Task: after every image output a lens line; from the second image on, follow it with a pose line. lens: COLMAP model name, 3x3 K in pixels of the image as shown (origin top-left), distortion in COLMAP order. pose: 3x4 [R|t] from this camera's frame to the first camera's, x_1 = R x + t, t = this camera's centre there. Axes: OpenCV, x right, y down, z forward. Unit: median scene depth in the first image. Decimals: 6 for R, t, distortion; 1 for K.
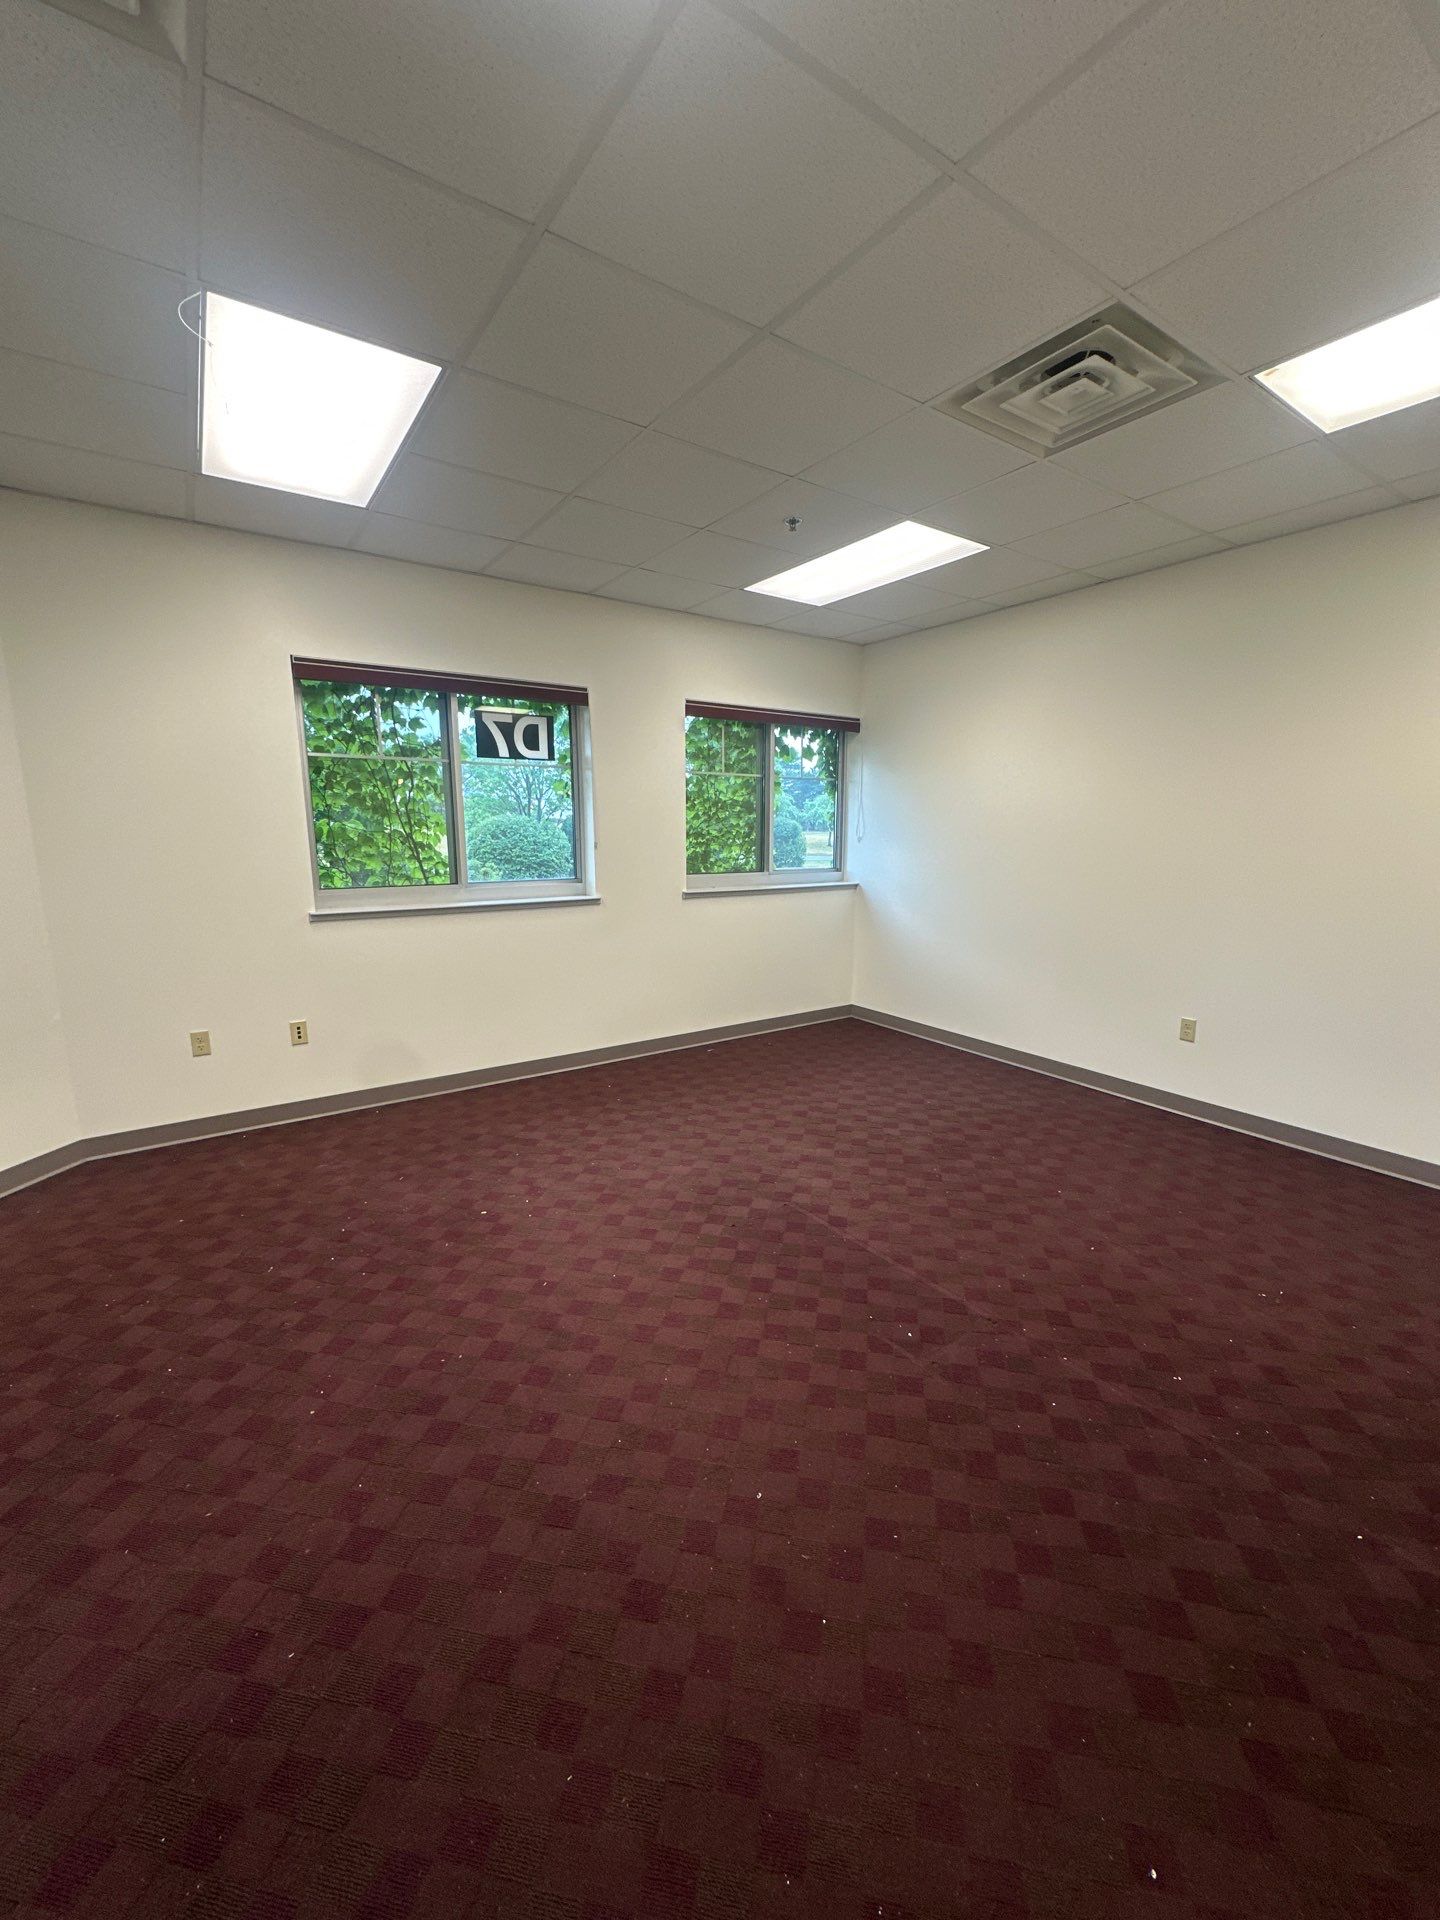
lens RADIAL K [[761.4, 0, 712.1], [0, 761.4, 958.9], [0, 0, 1]] dist [0.000214, -0.000457]
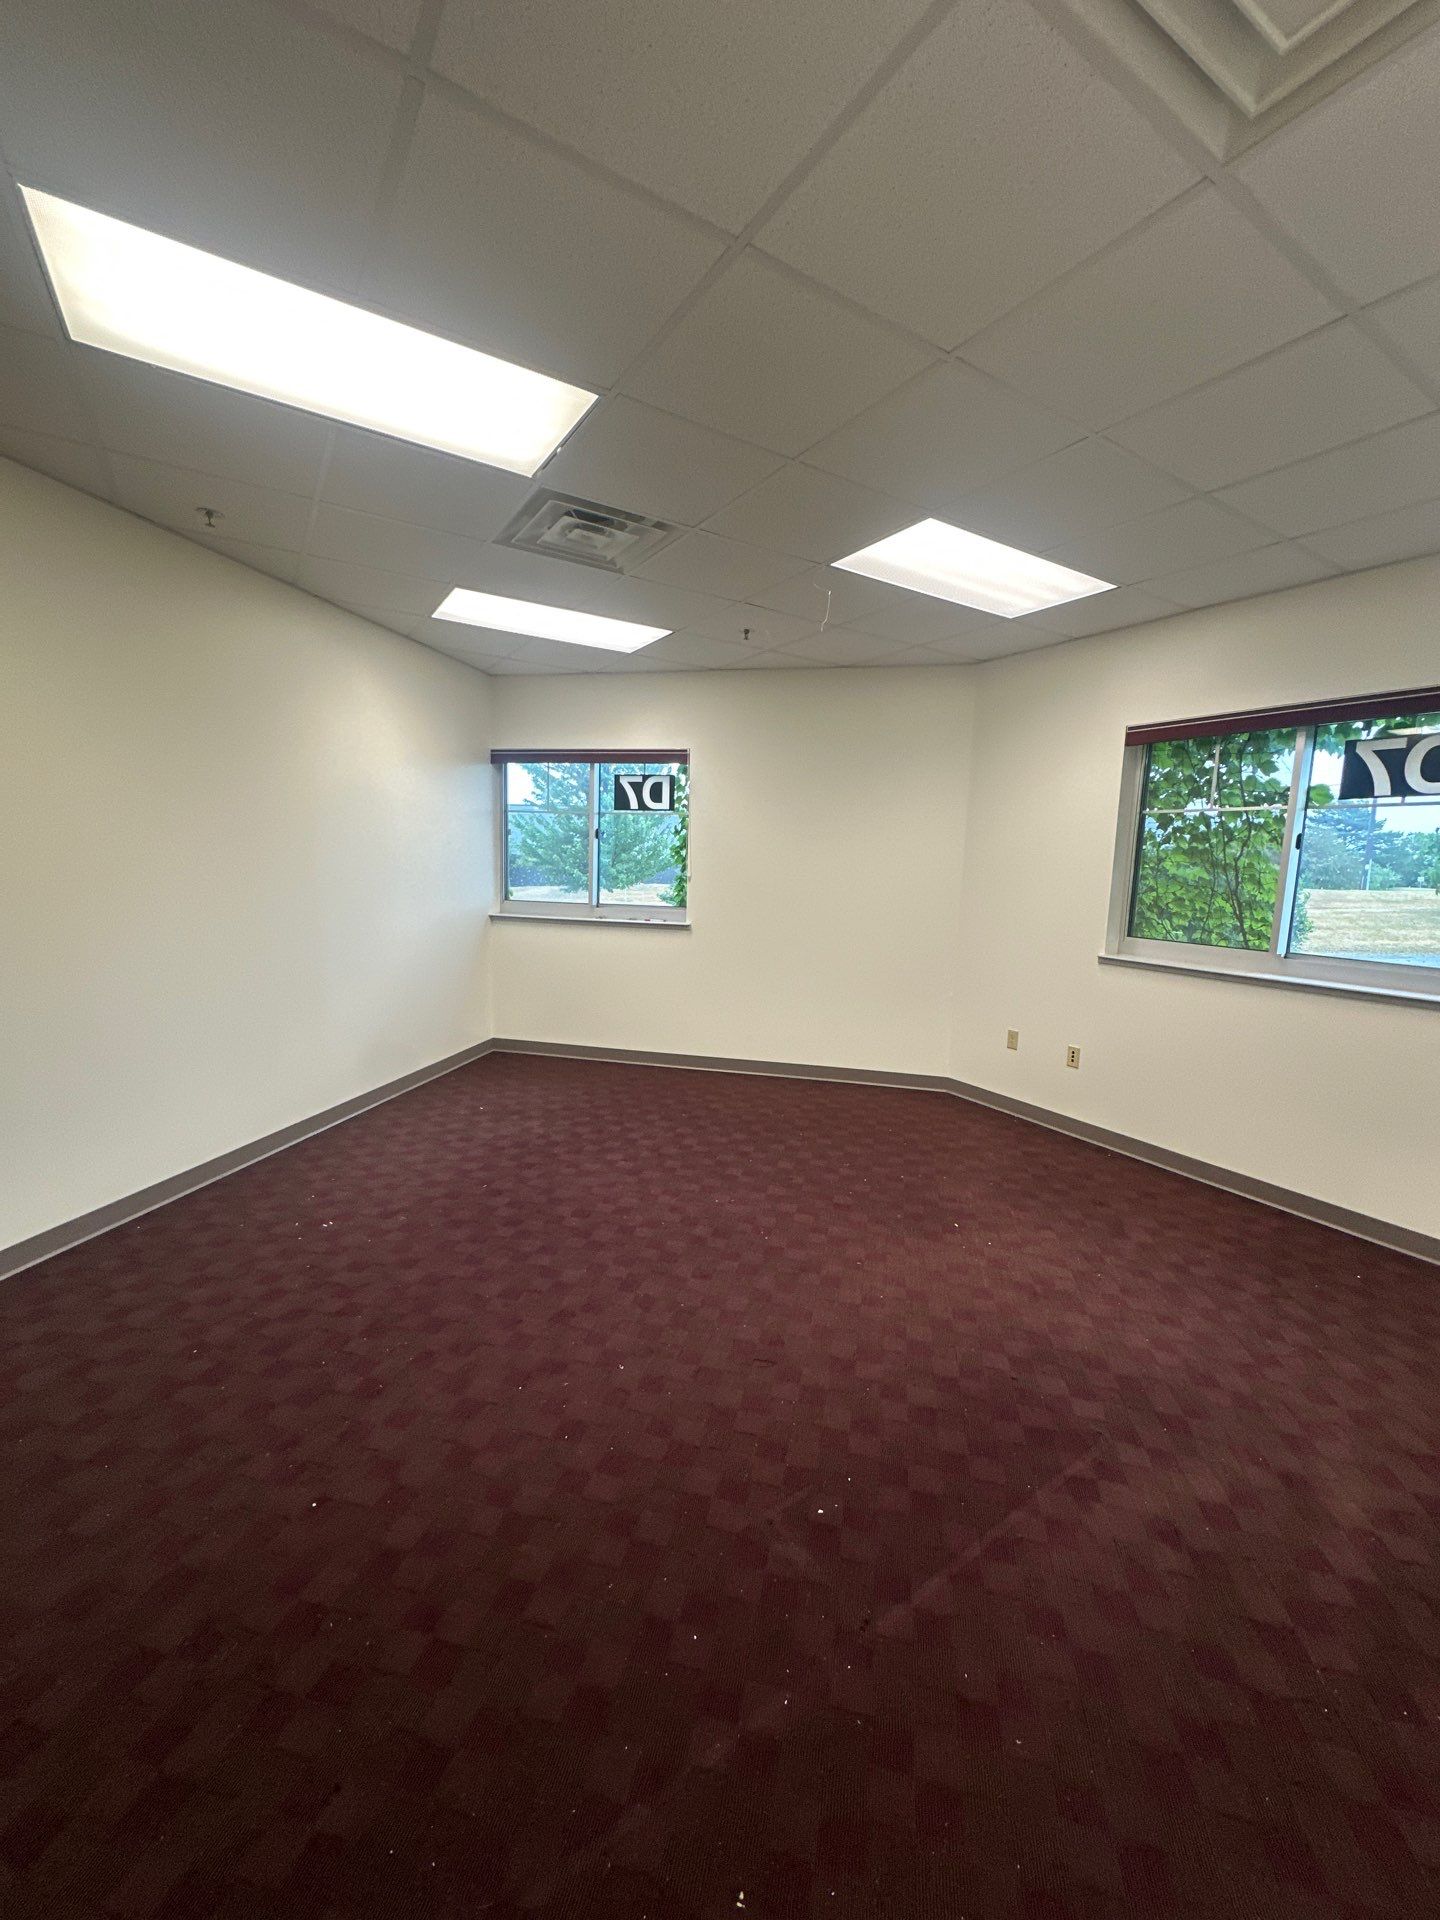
lens RADIAL K [[761.4, 0, 725.9], [0, 761.4, 952.1], [0, 0, 1]] dist [0.000214, -0.000457]
pose [[-0.026399, 0.119447, -0.992490, 0.706134], [-0.202138, 0.971688, 0.122321, -0.108029], [0.979001, 0.203849, -0.001507, 0.566945]]
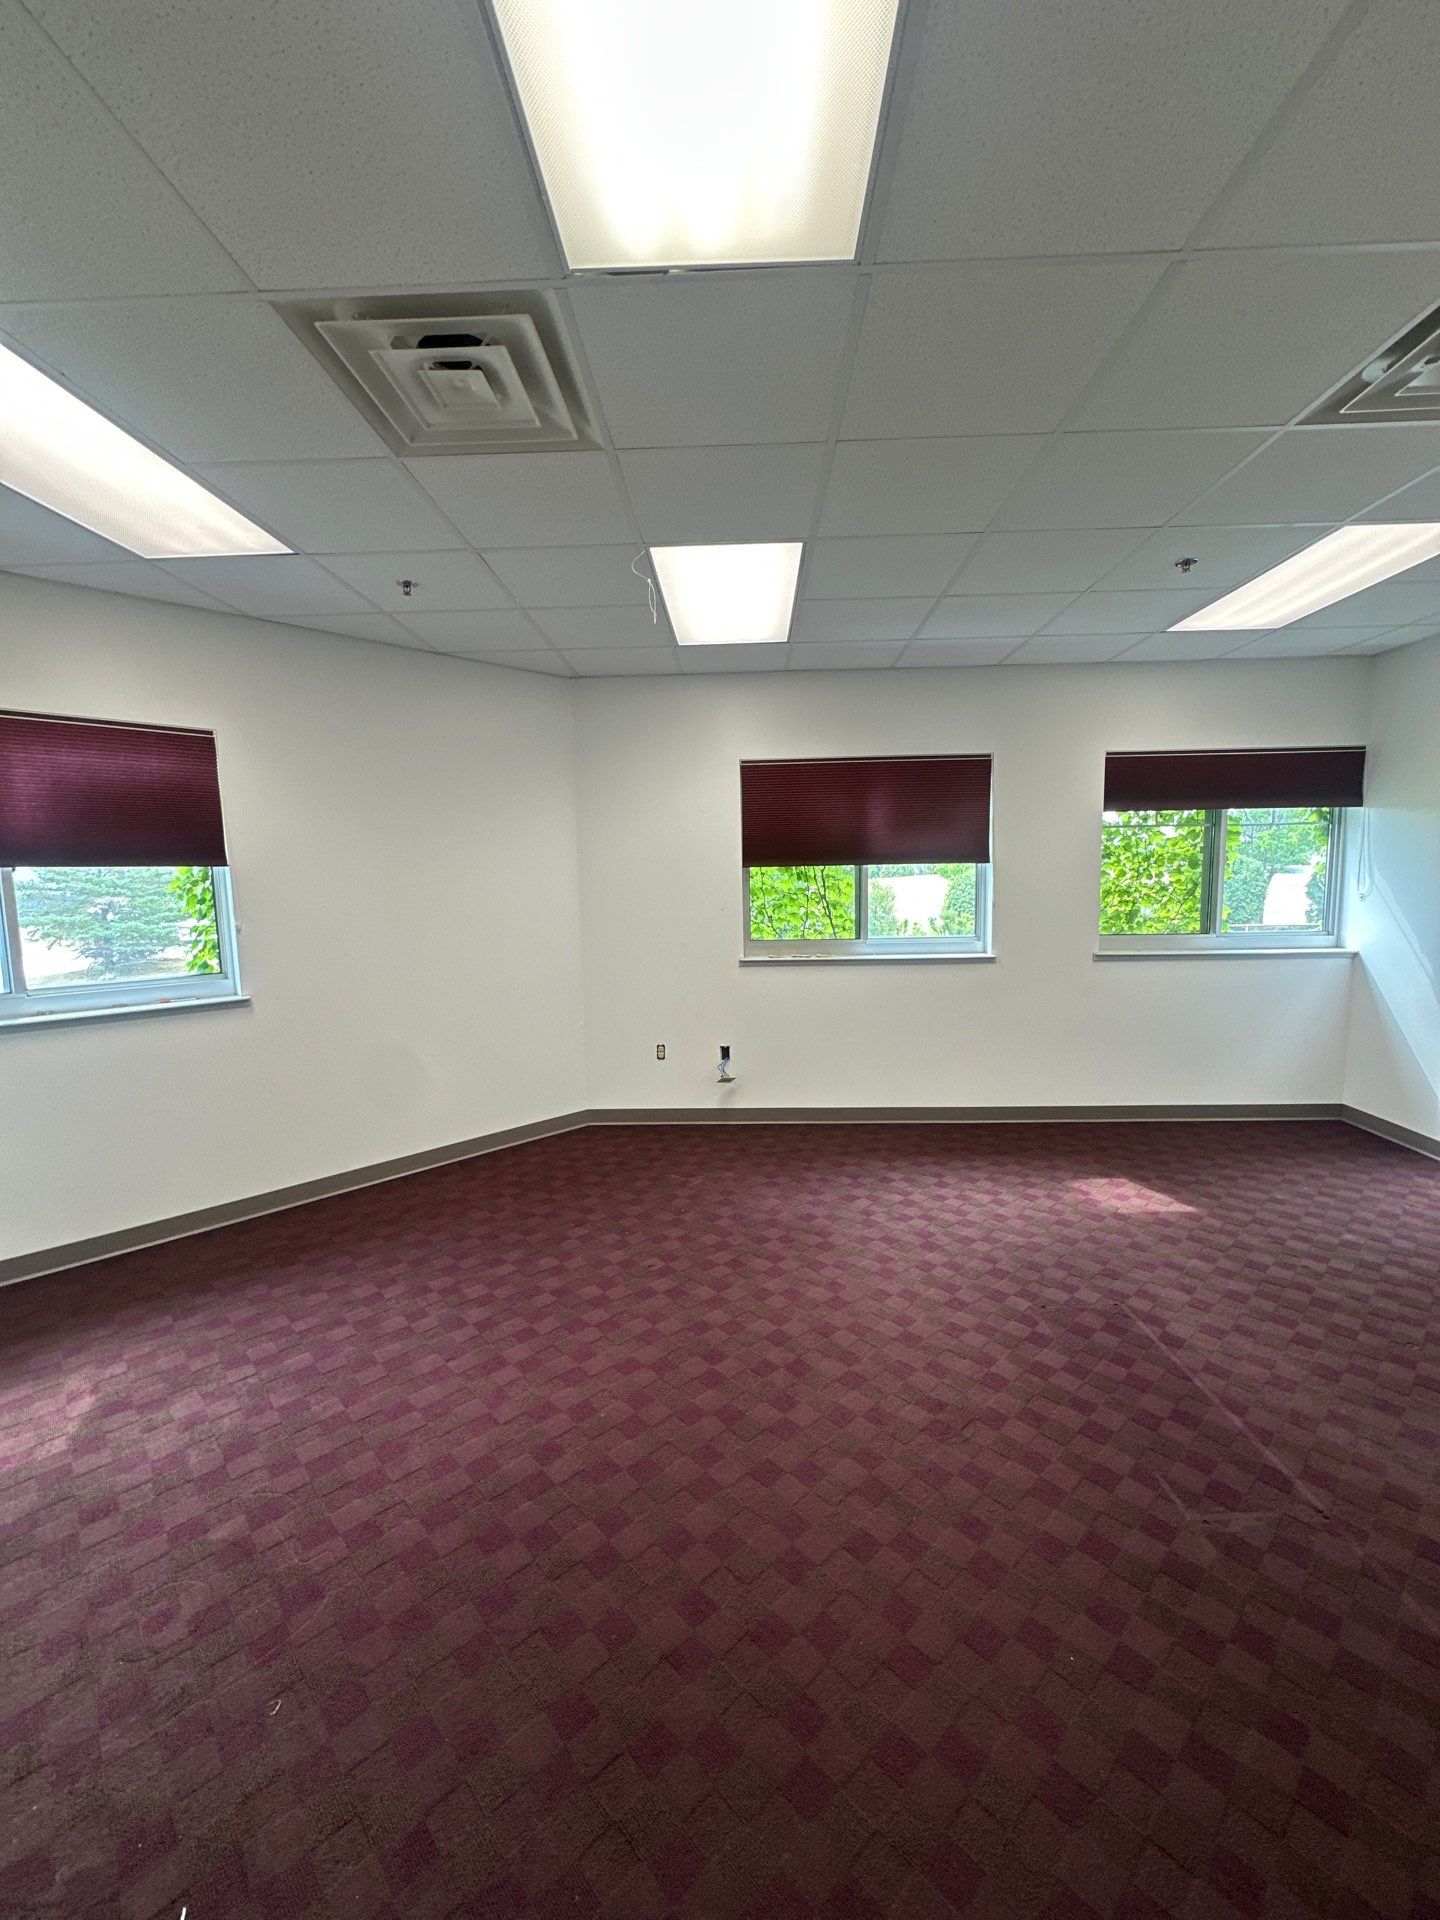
lens RADIAL K [[761.4, 0, 721.8], [0, 761.4, 958.4], [0, 0, 1]] dist [0.000214, -0.000457]
pose [[0.808798, 0.045761, -0.586303, 0.223369], [-0.081693, 0.996044, -0.034953, -0.018623], [0.582385, 0.076166, 0.809337, -0.041904]]
